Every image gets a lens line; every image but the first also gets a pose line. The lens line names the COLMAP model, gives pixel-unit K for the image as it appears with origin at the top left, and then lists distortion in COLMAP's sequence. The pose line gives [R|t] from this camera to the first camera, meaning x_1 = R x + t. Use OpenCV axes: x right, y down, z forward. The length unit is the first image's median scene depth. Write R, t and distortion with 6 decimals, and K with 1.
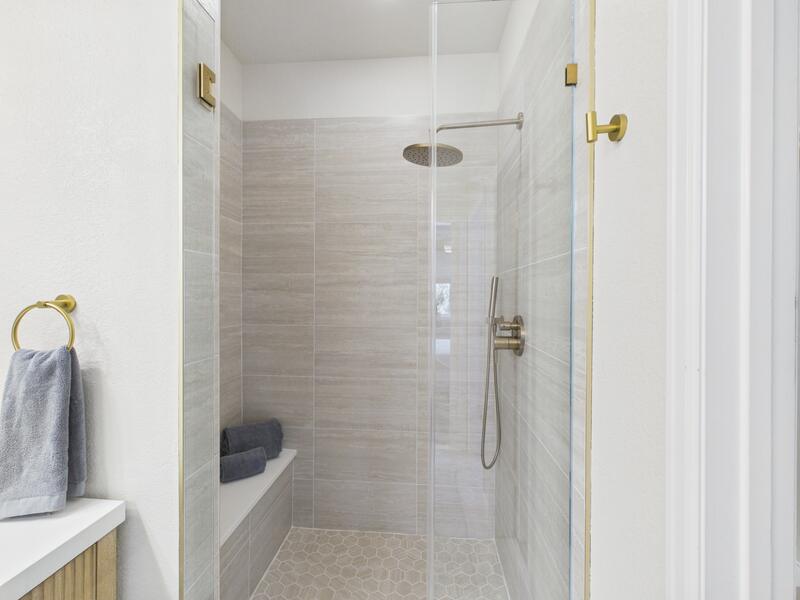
lens RADIAL K [[350.5, 0, 398.1], [0, 350.5, 292.1], [0, 0, 1]] dist [0.035345, 0.000054]
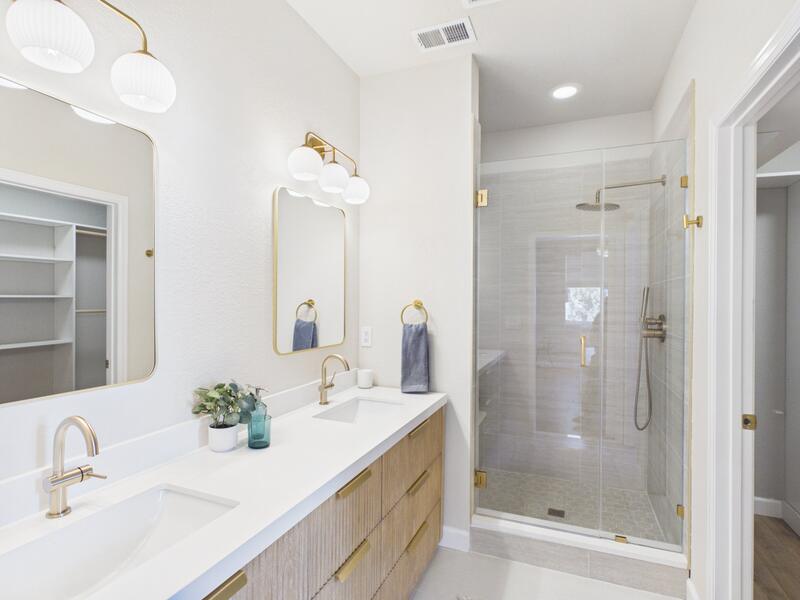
lens RADIAL K [[419.6, 0, 402.5], [0, 419.6, 299.1], [0, 0, 1]] dist [-0.000960, 0.000220]
pose [[0.955768, 0.001727, -0.294118, -0.173412], [-0.001136, 0.999997, 0.002180, -0.000337], [0.294121, -0.001750, 0.955767, -0.963135]]
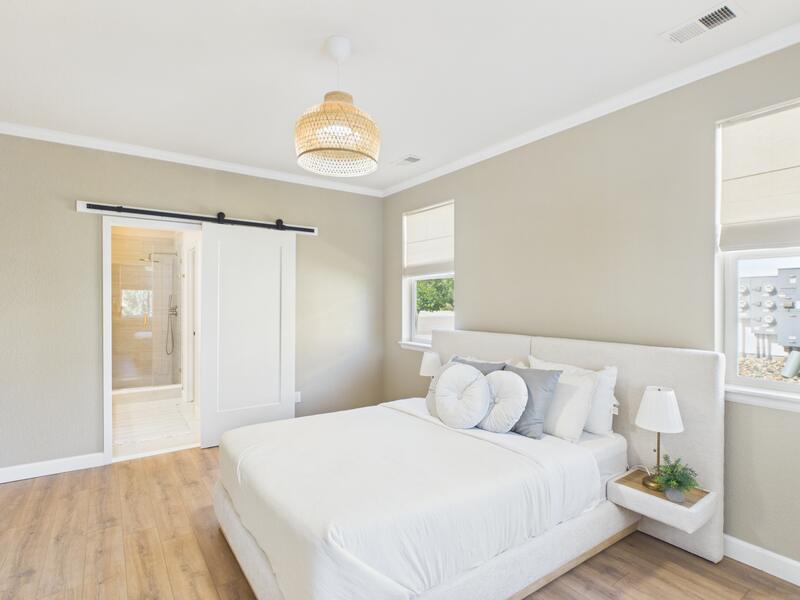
lens RADIAL K [[419.6, 0, 402.5], [0, 419.6, 299.1], [0, 0, 1]] dist [-0.000960, 0.000220]
pose [[0.769529, 0.000891, 0.638611, -0.662621], [-0.003802, 0.999988, 0.003185, -0.024628], [-0.638601, -0.004879, 0.769523, -4.004674]]
